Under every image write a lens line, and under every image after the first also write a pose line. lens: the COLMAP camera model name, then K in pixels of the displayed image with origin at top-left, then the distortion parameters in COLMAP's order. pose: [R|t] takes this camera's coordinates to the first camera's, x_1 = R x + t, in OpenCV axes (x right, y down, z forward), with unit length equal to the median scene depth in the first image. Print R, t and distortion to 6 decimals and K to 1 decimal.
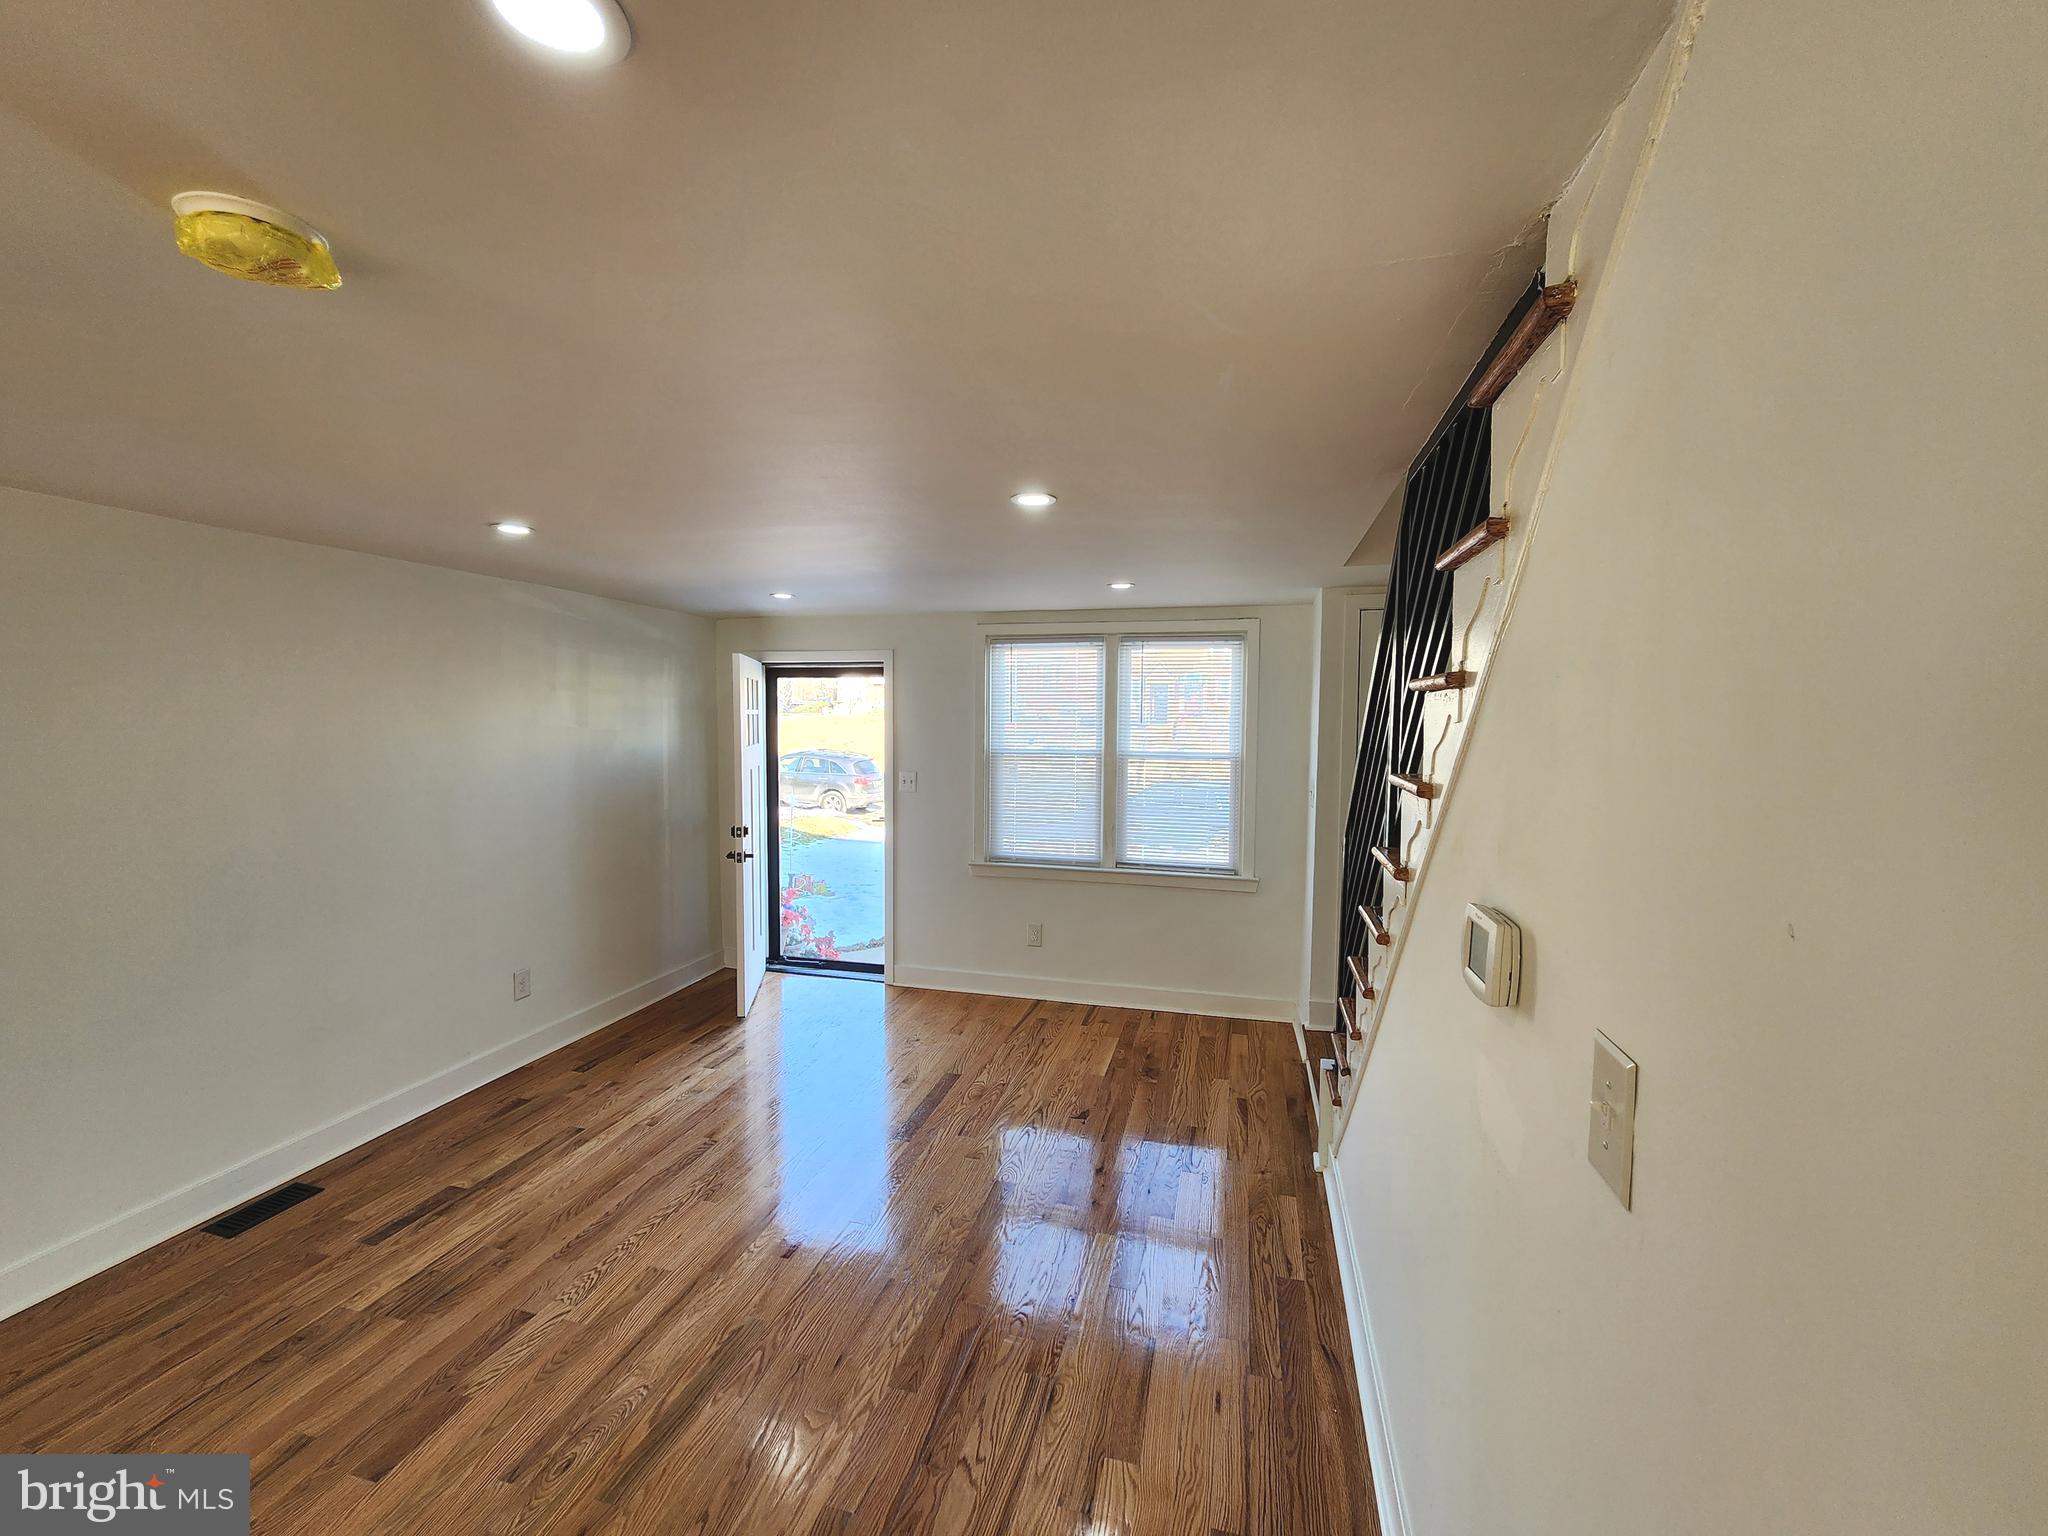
lens RADIAL K [[838.0, 0, 1019.8], [0, 838.0, 768.7], [0, 0, 1]] dist [-0.003409, 0.000512]
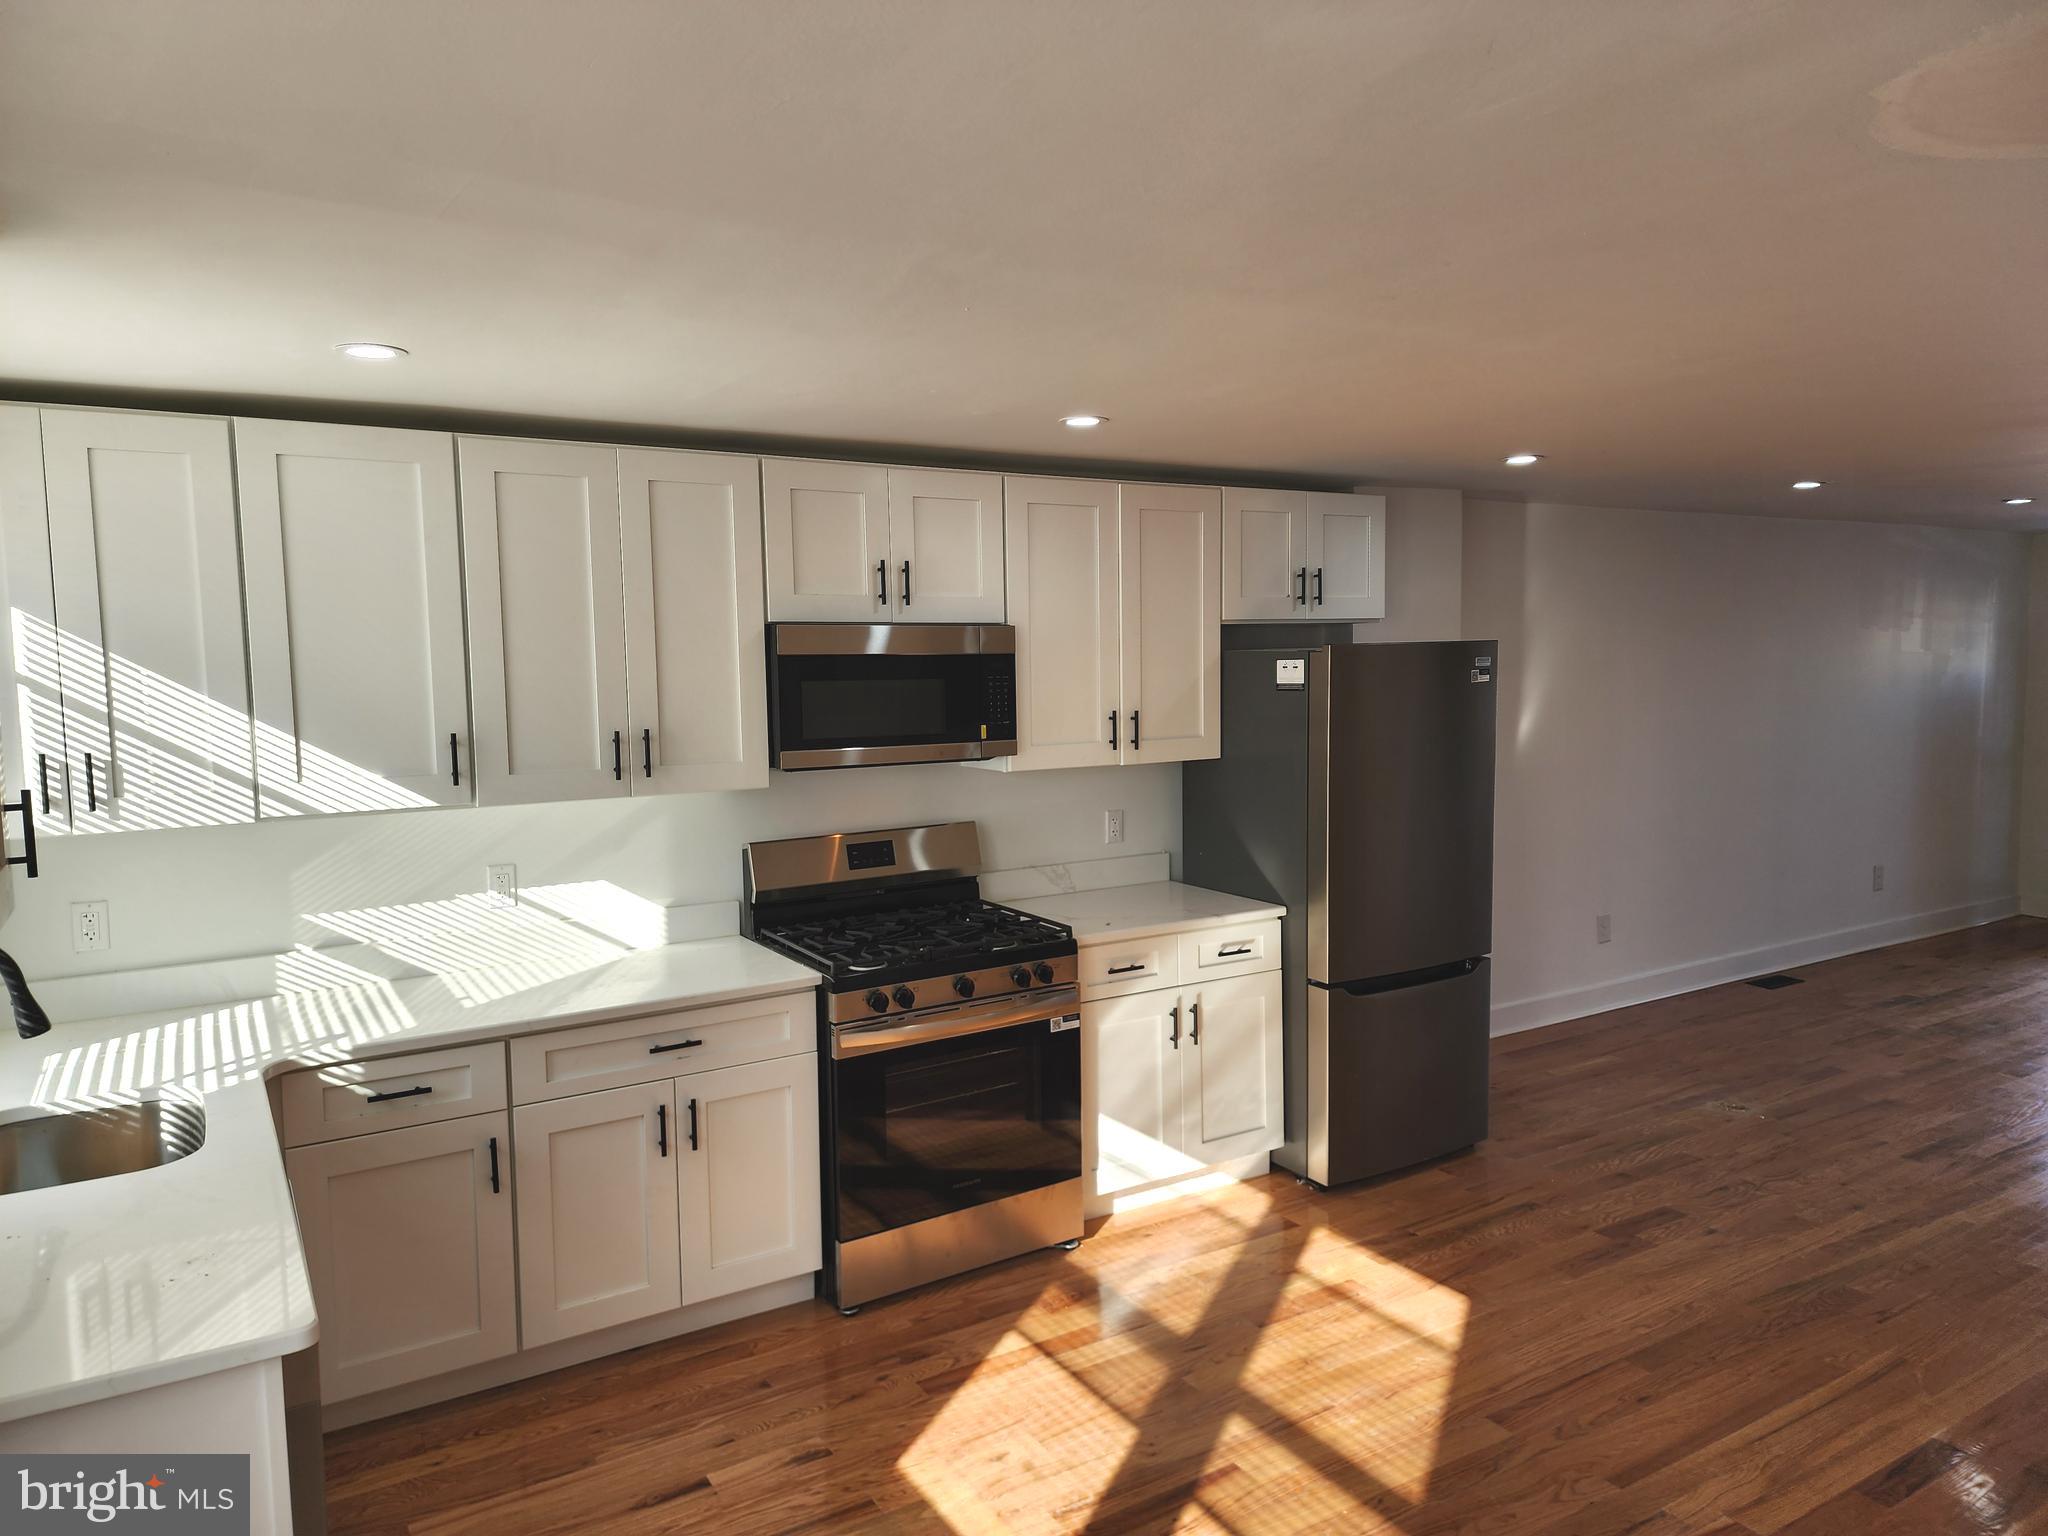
lens RADIAL K [[1360.9, 0, 1046.2], [0, 1360.9, 766.5], [0, 0, 1]] dist [0.076121, -0.066382]
pose [[0.732247, 0.039536, -0.679891, -0.144832], [-0.024899, 0.999200, 0.031288, 0.074806], [0.680584, -0.005982, 0.732646, -1.163653]]
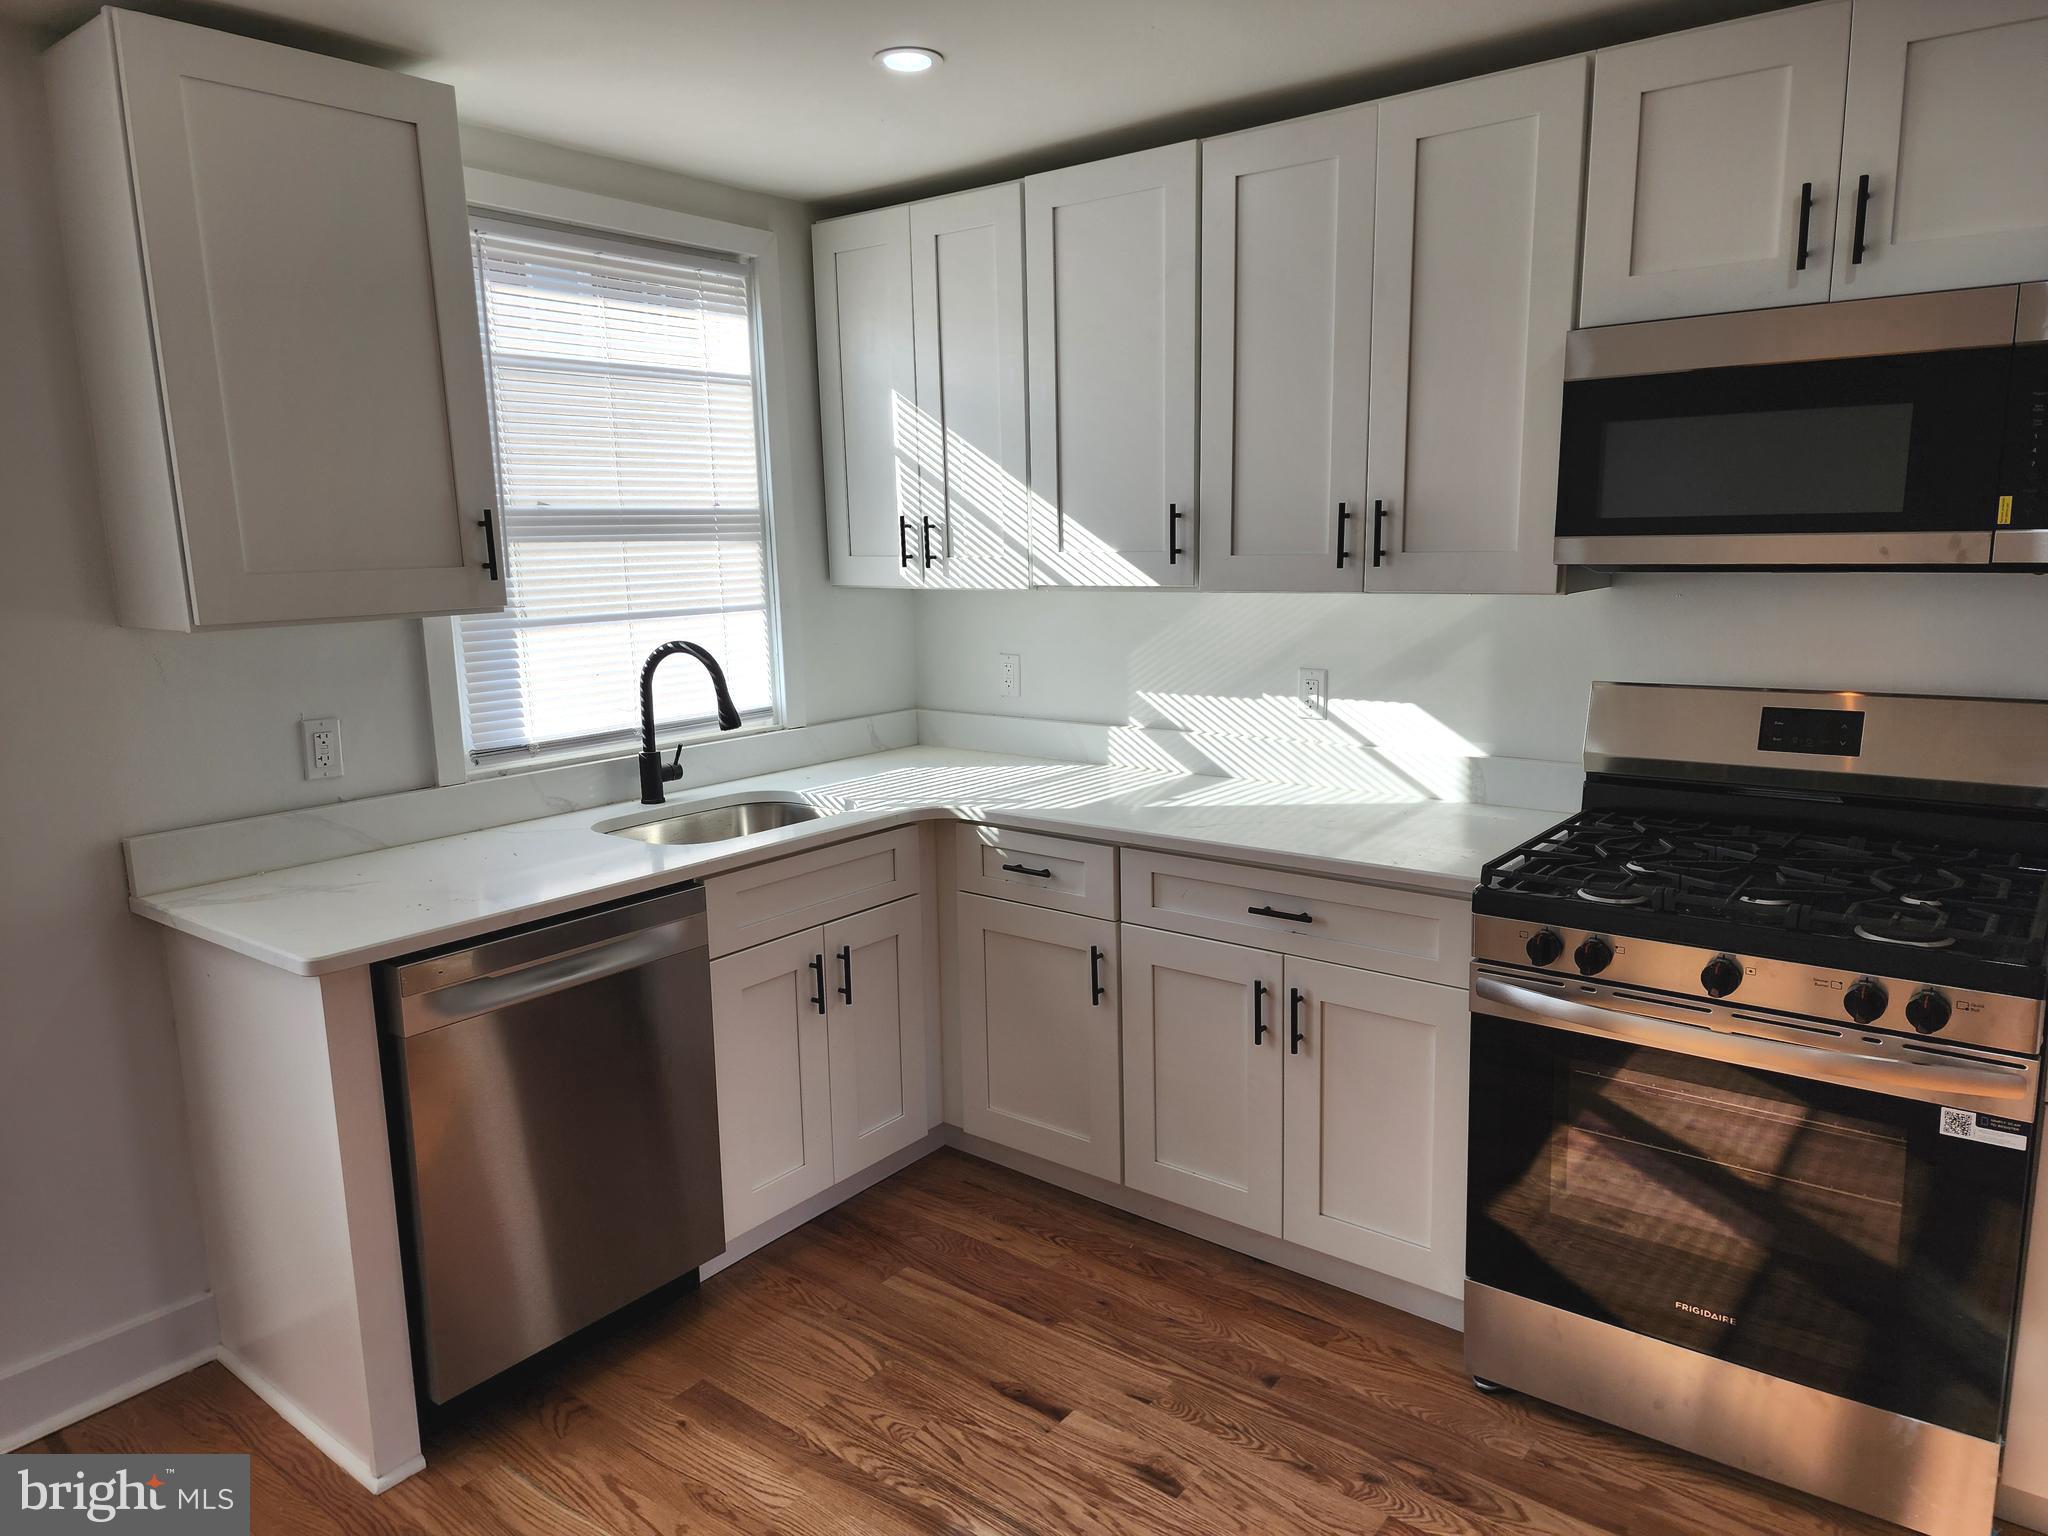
lens RADIAL K [[1360.9, 0, 1024.5], [0, 1360.9, 770.5], [0, 0, 1]] dist [0.076121, -0.066382]
pose [[-0.389124, 0.162414, -0.906755, -0.253700], [-0.041116, 0.980292, 0.193230, 0.091217], [0.920268, 0.112473, -0.374777, -0.590075]]
